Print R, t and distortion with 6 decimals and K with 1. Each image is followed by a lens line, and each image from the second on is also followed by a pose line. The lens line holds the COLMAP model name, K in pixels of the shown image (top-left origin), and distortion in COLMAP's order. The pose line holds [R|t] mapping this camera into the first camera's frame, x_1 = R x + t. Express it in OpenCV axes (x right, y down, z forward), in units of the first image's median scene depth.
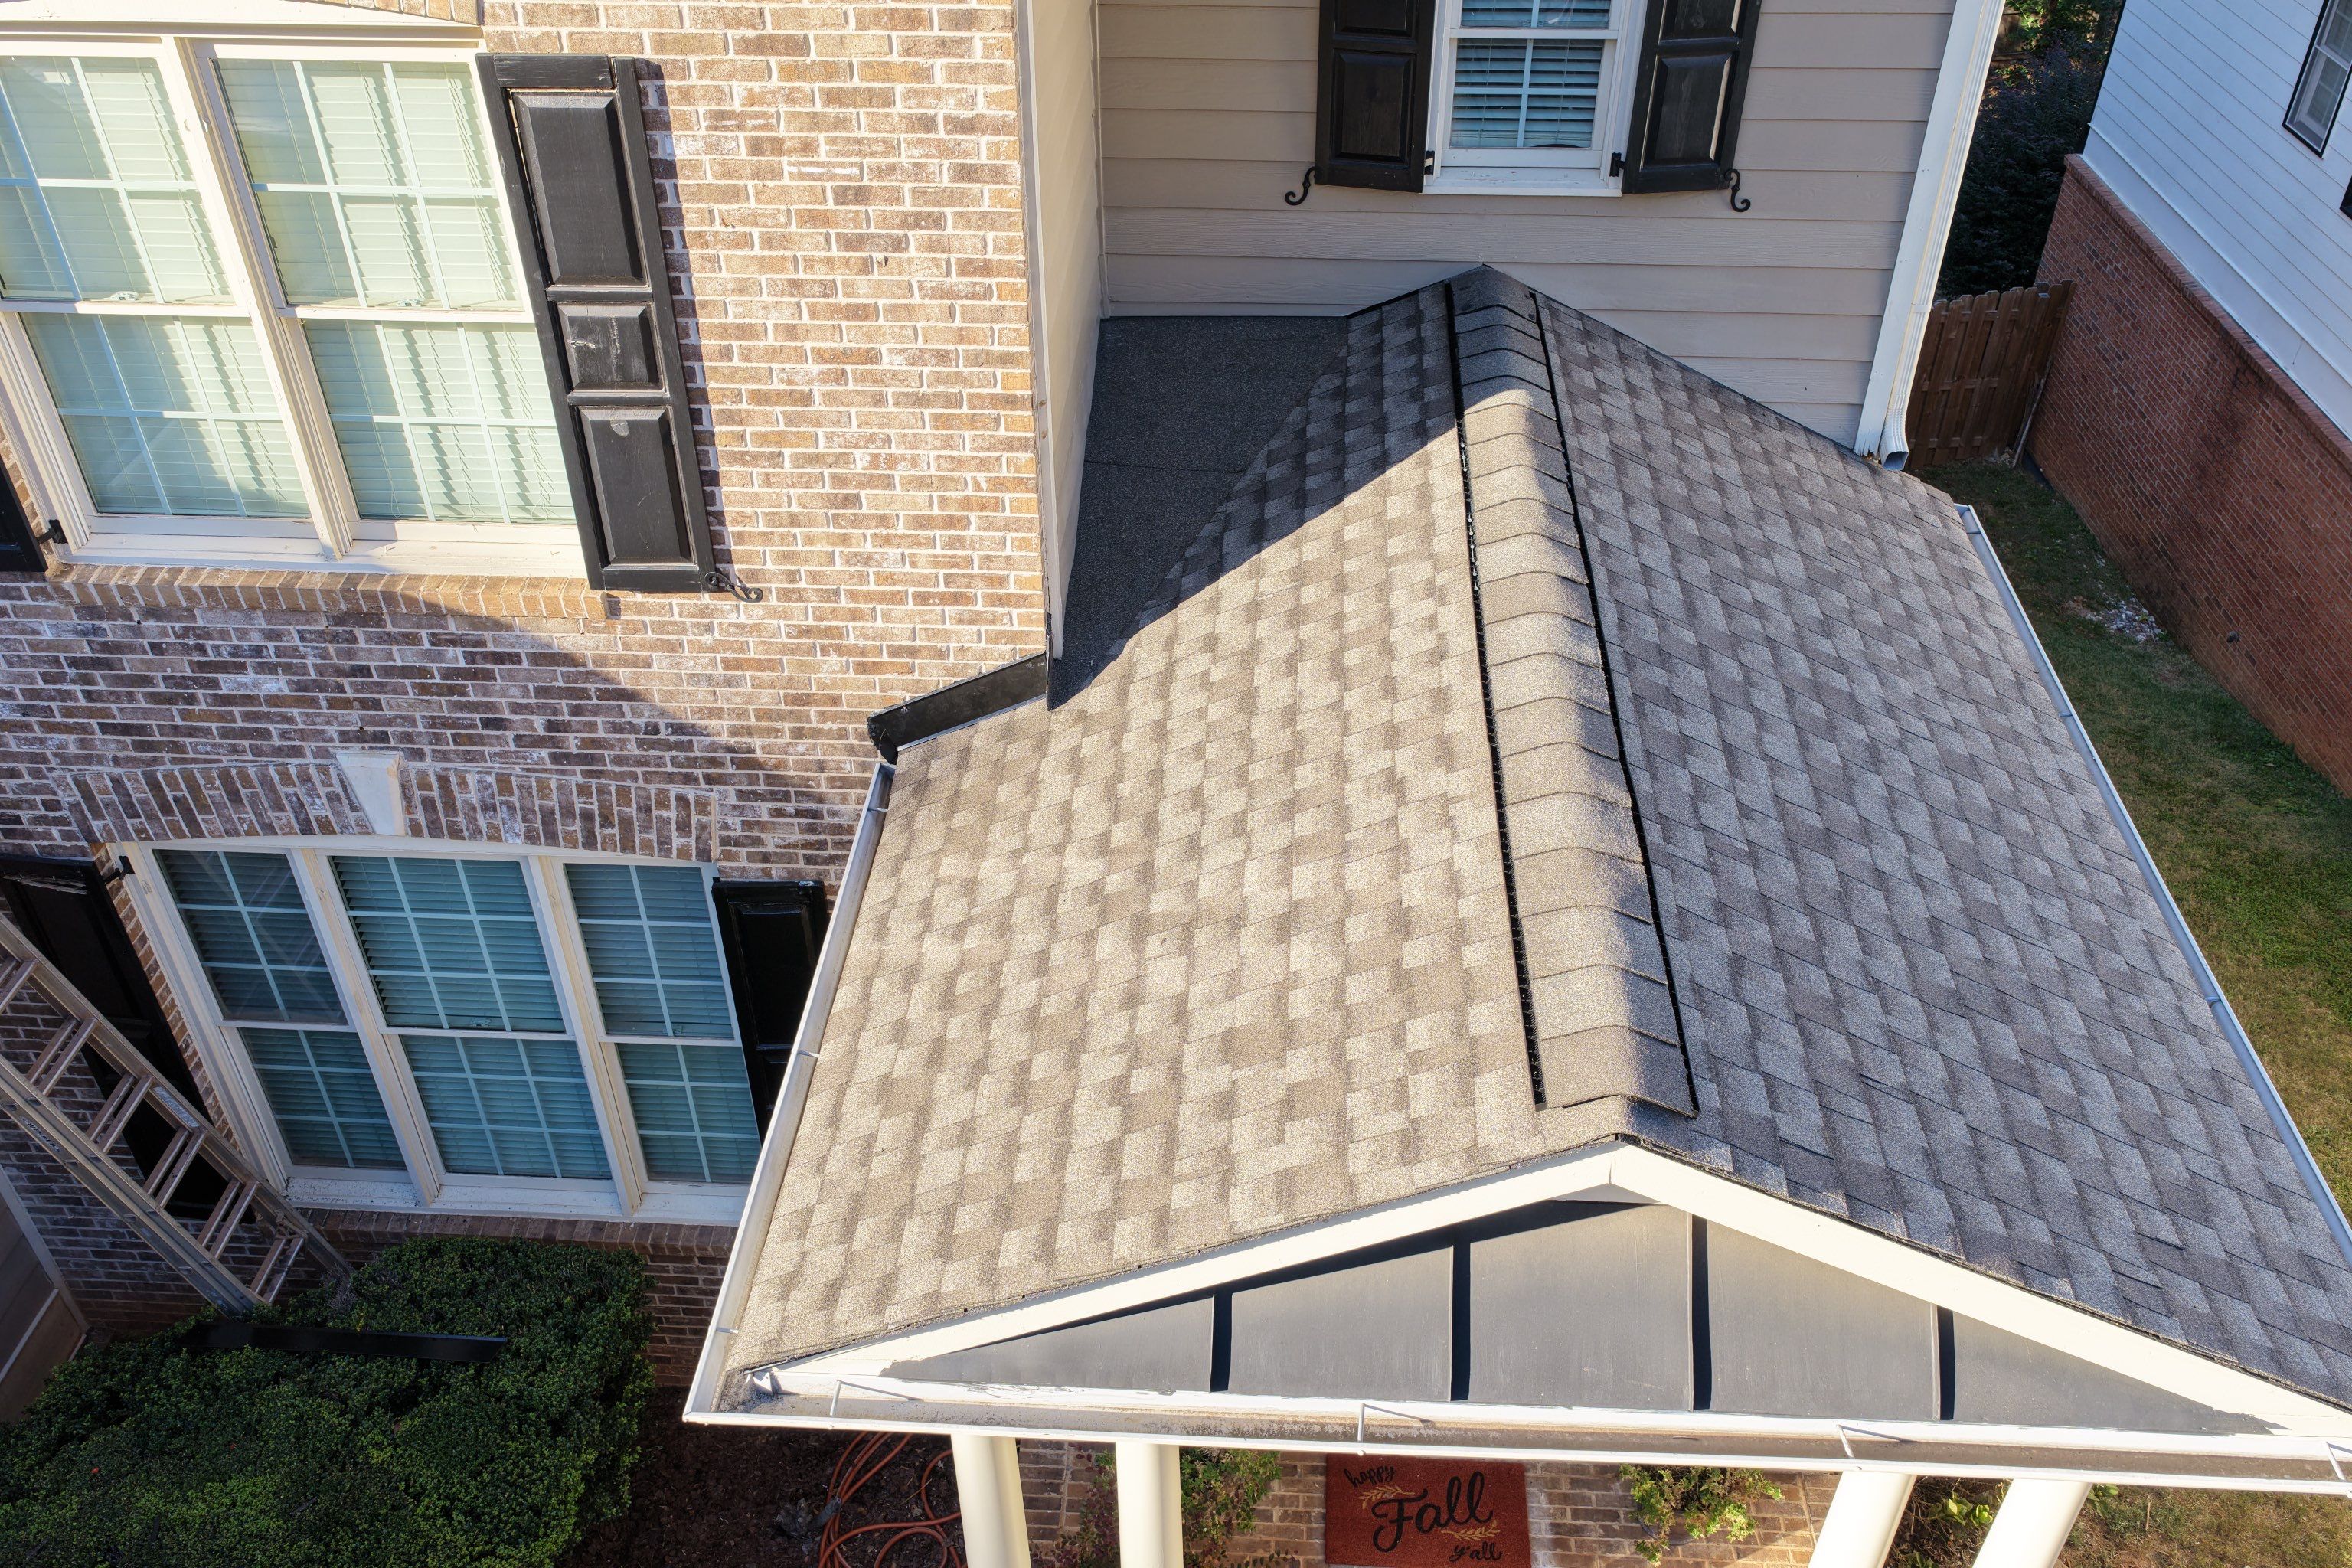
lens RADIAL K [[1956.0, 0, 1182.7], [0, 1956.0, 774.6], [0, 0, 1]] dist [-0.006410, 0.022554]
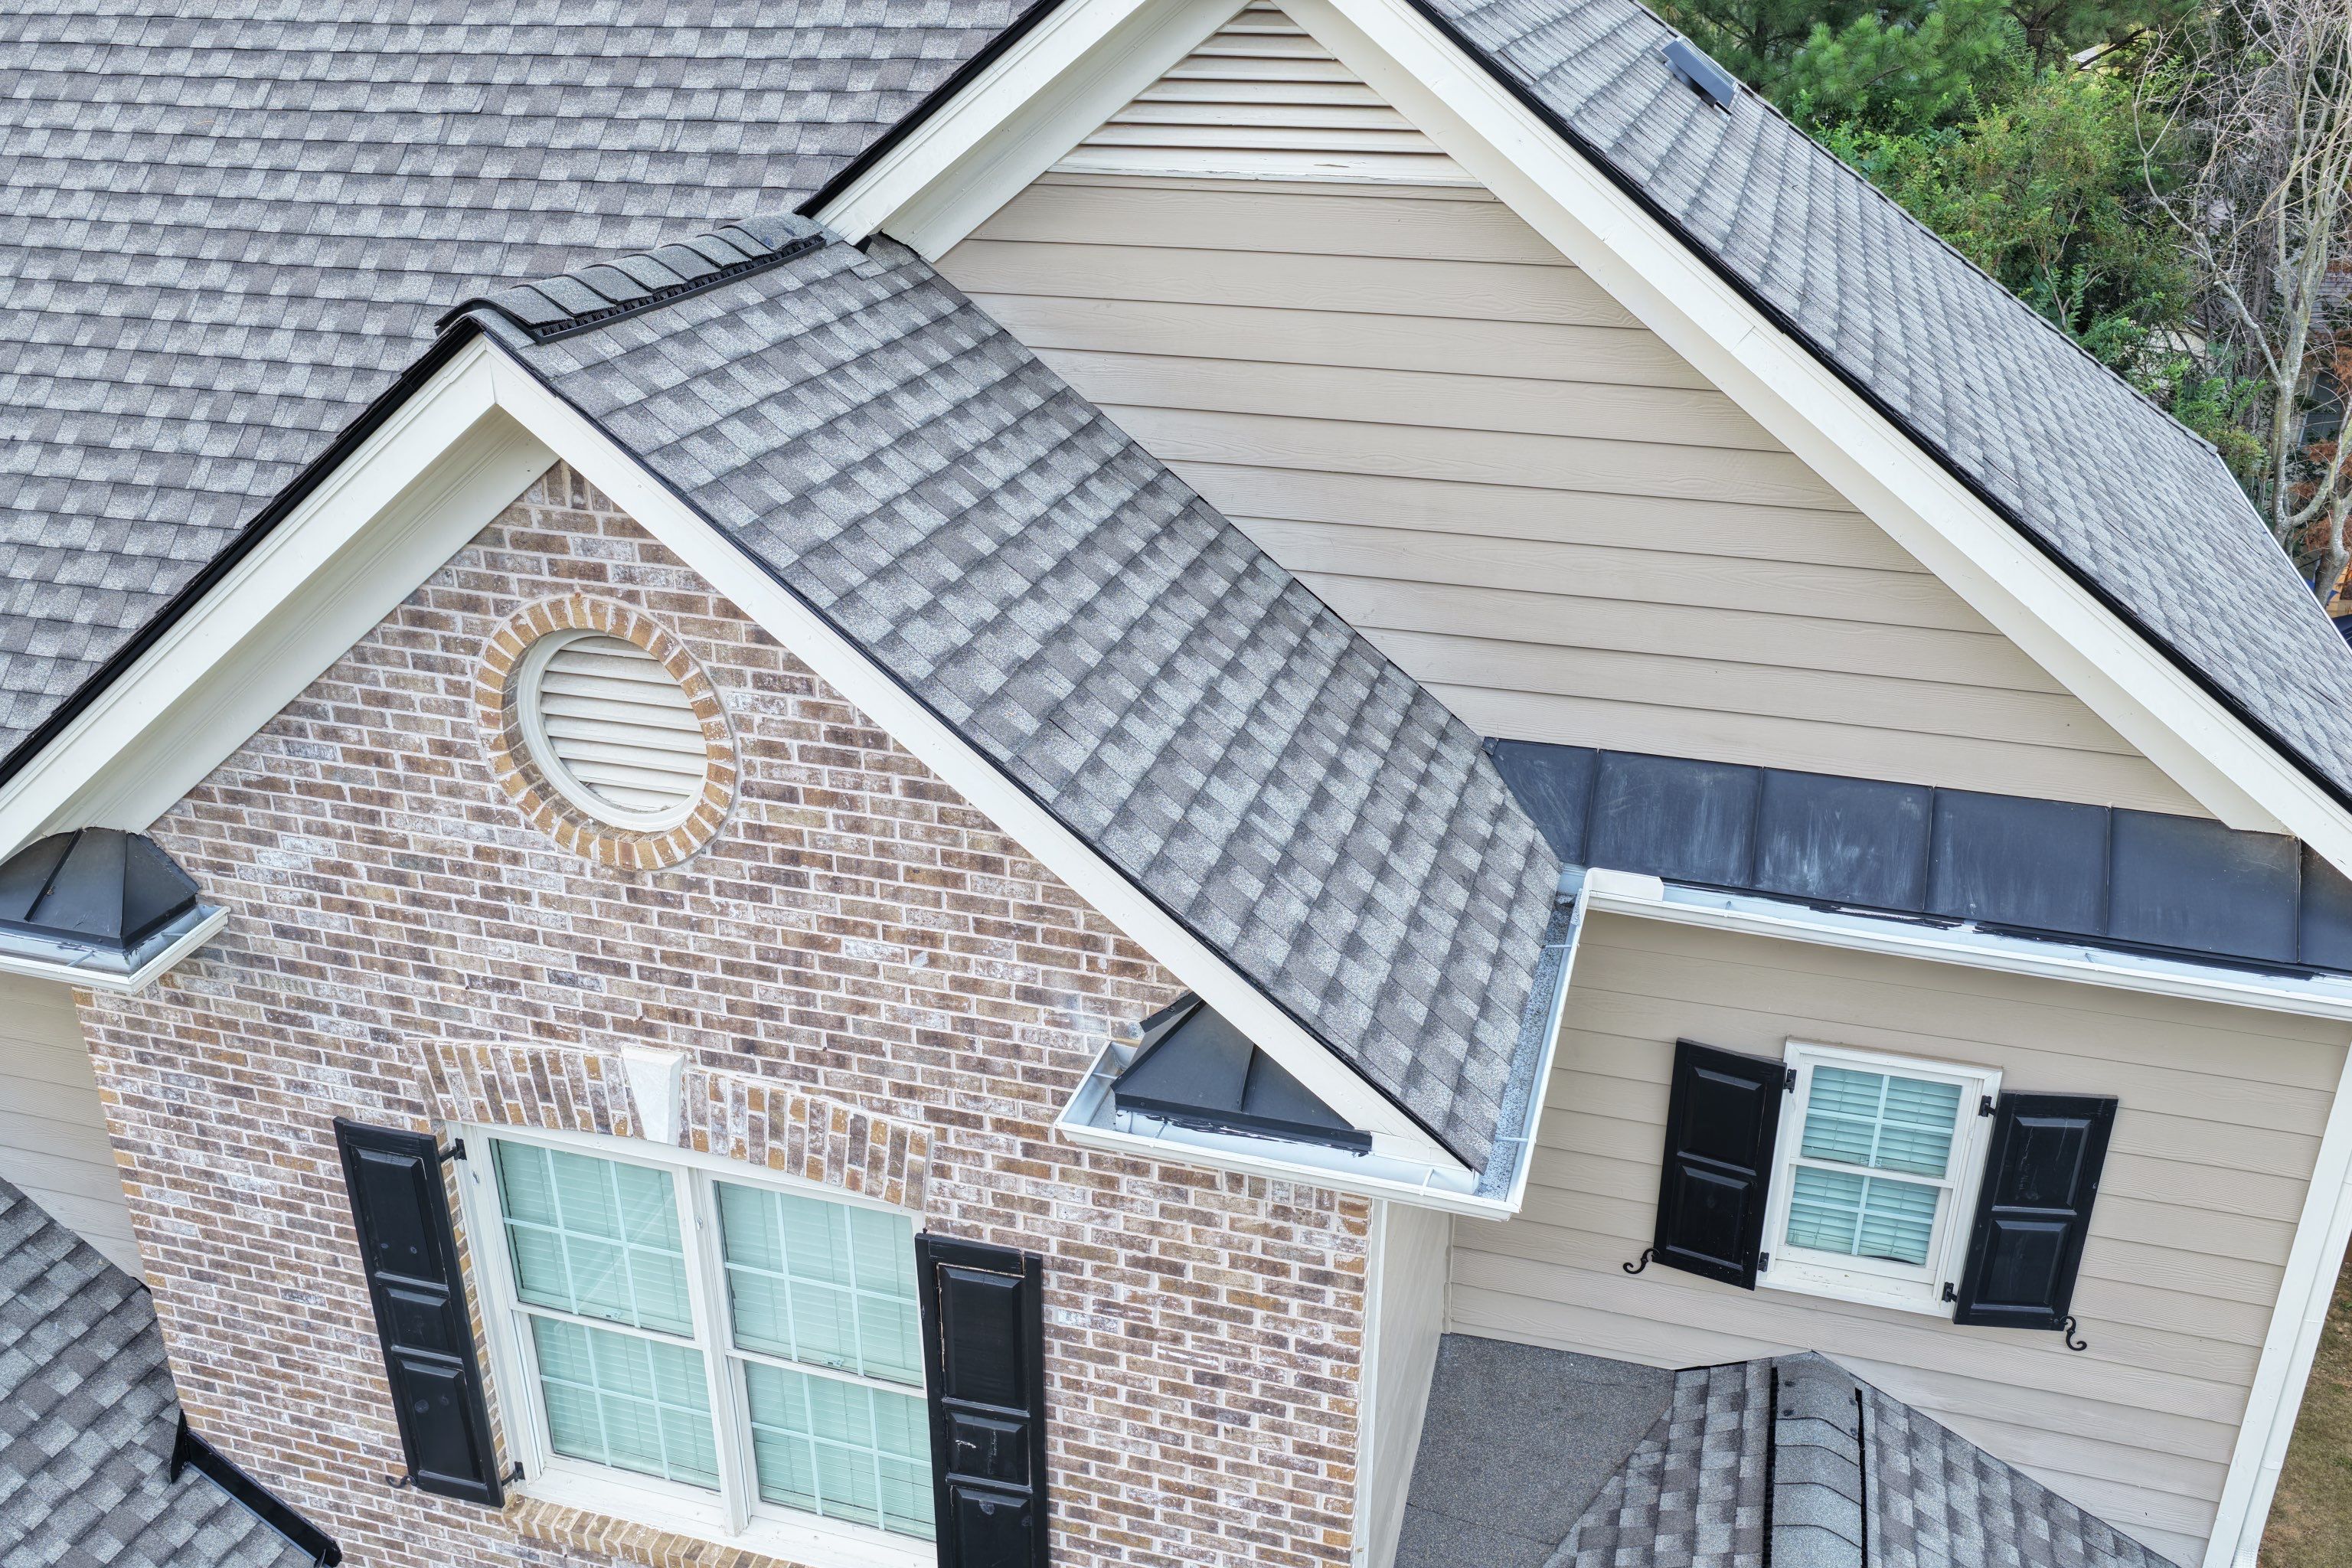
lens RADIAL K [[1956.0, 0, 1182.1], [0, 1956.0, 785.6], [0, 0, 1]] dist [-0.006410, 0.022554]
pose [[0.973918, 0.096198, -0.205497, 0.013904], [-0.140069, 0.967405, -0.210967, -0.336182], [0.178504, 0.234249, 0.955648, -0.148530]]
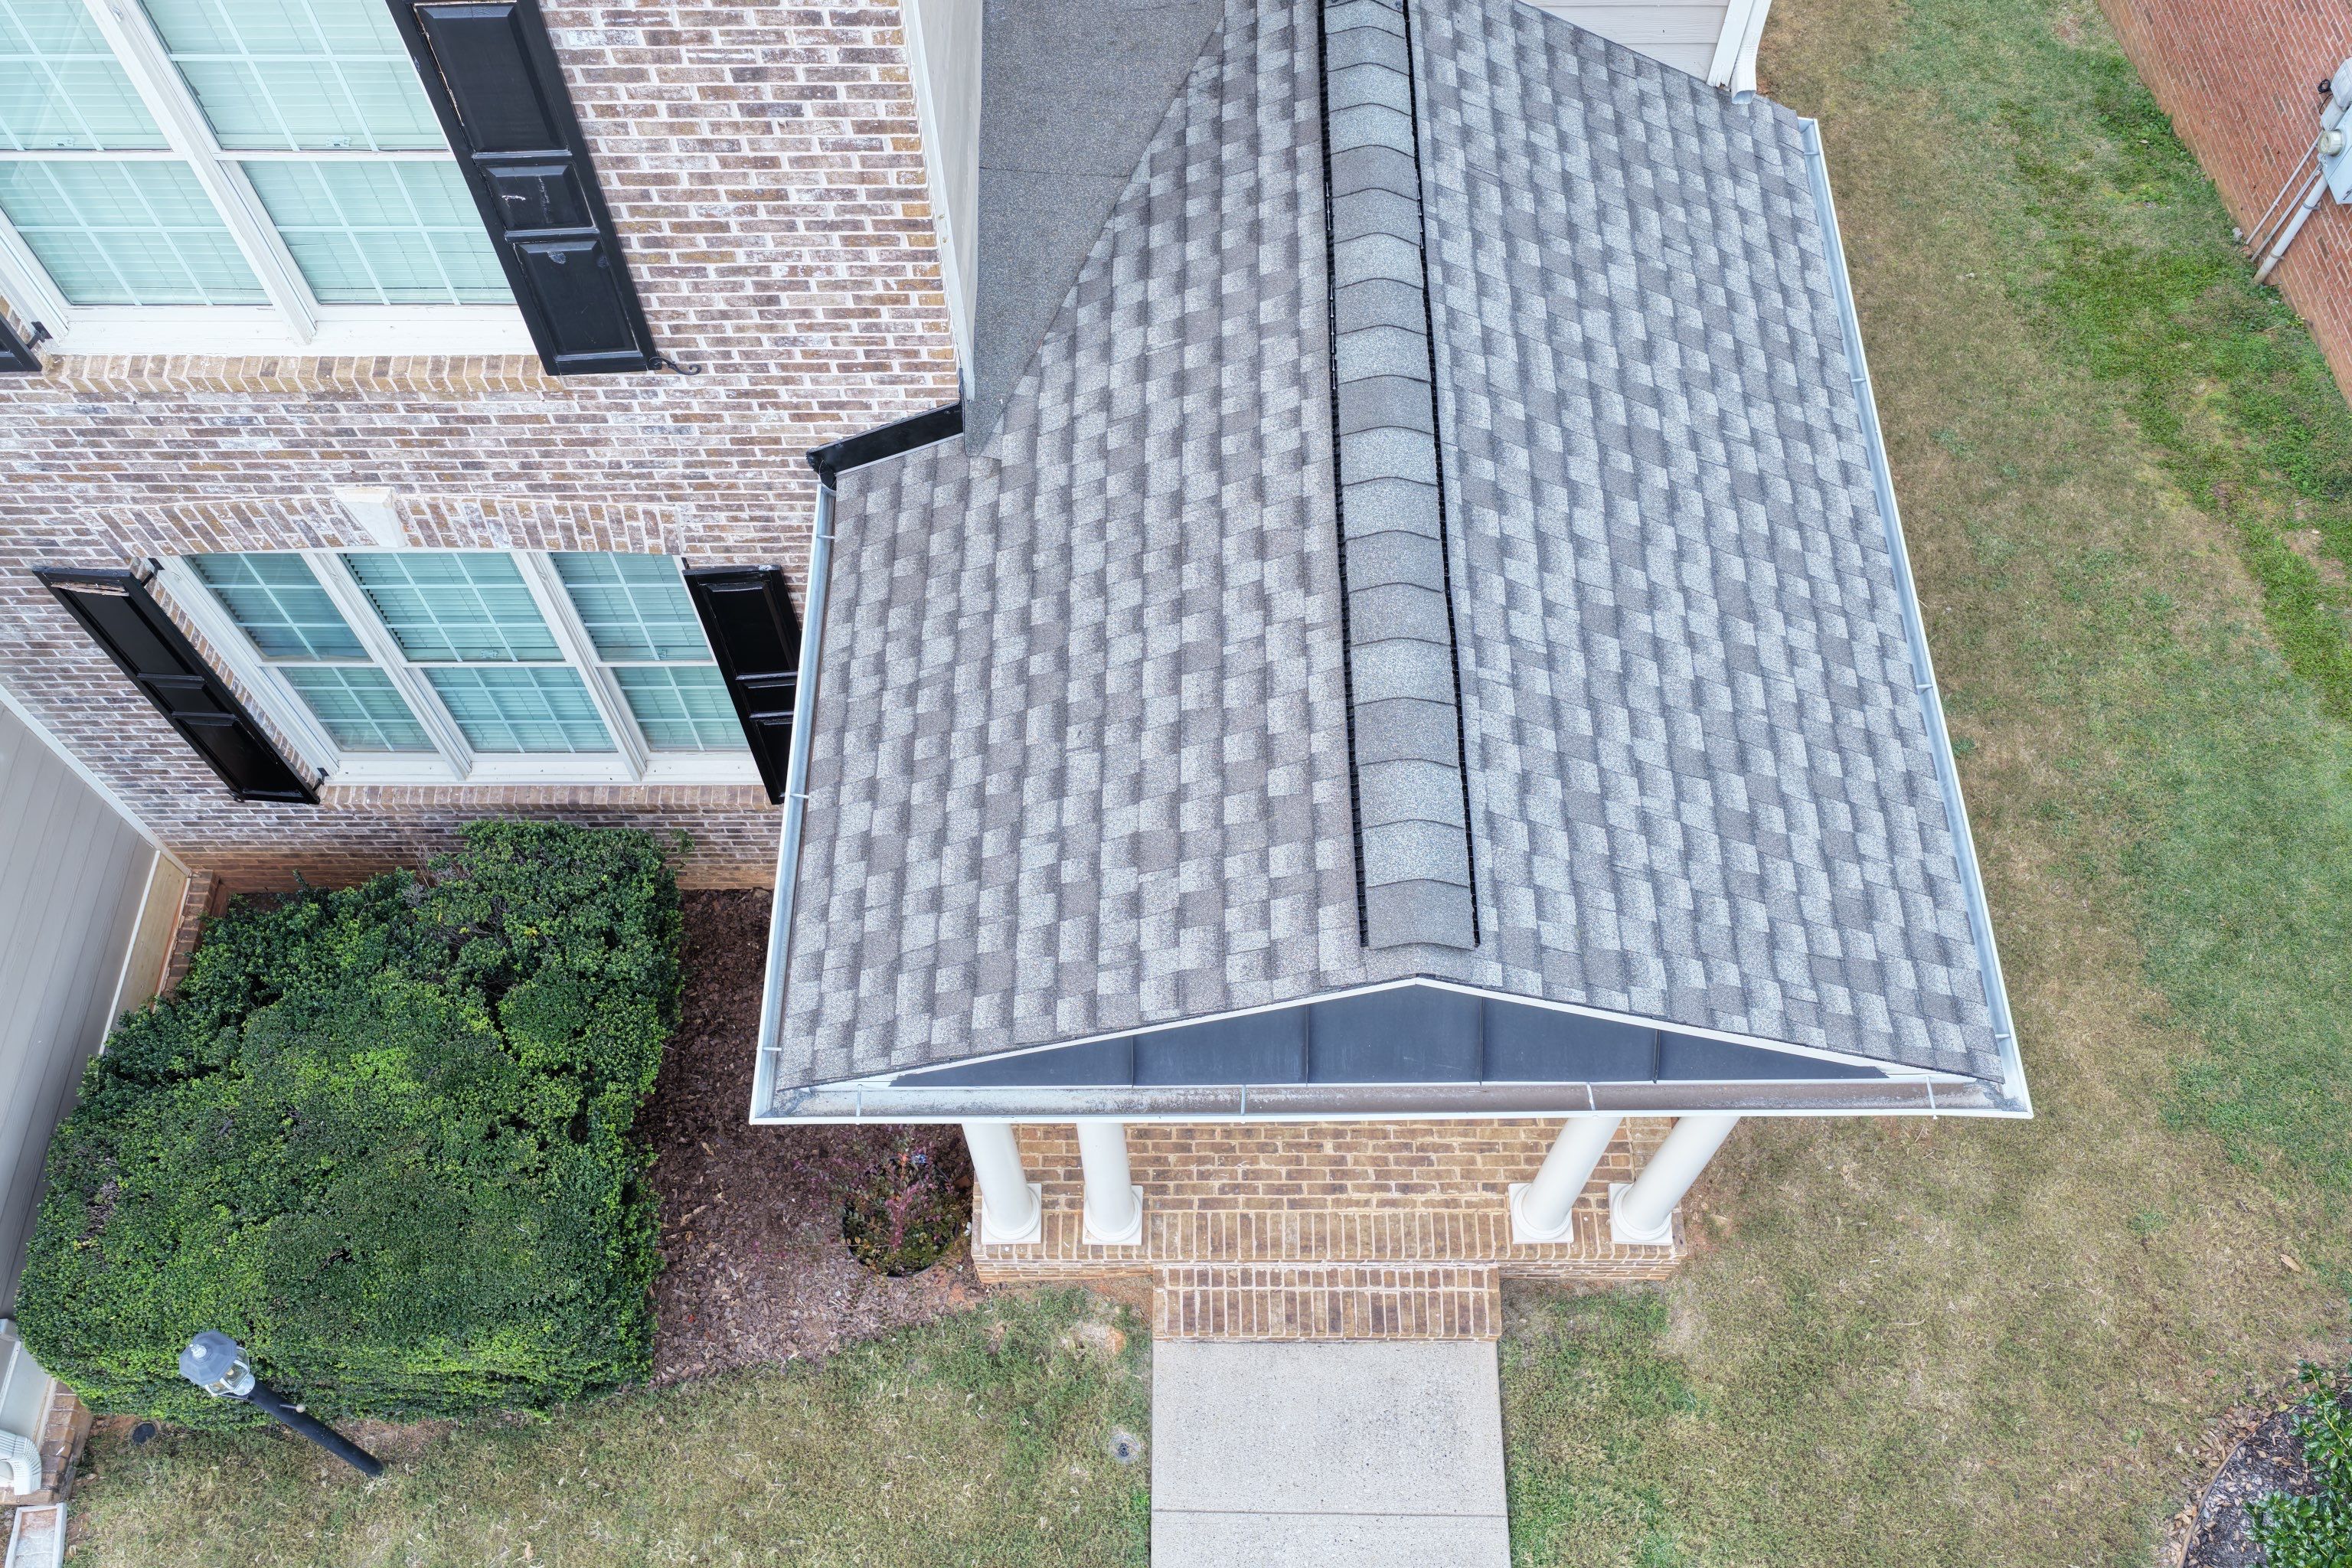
lens RADIAL K [[1956.0, 0, 1181.0], [0, 1956.0, 774.0], [0, 0, 1]] dist [-0.006410, 0.022554]
pose [[0.998352, -0.051015, 0.026284, 0.016722], [0.036362, 0.916663, 0.398004, -0.314227], [-0.044398, -0.396392, 0.917007, -0.126118]]
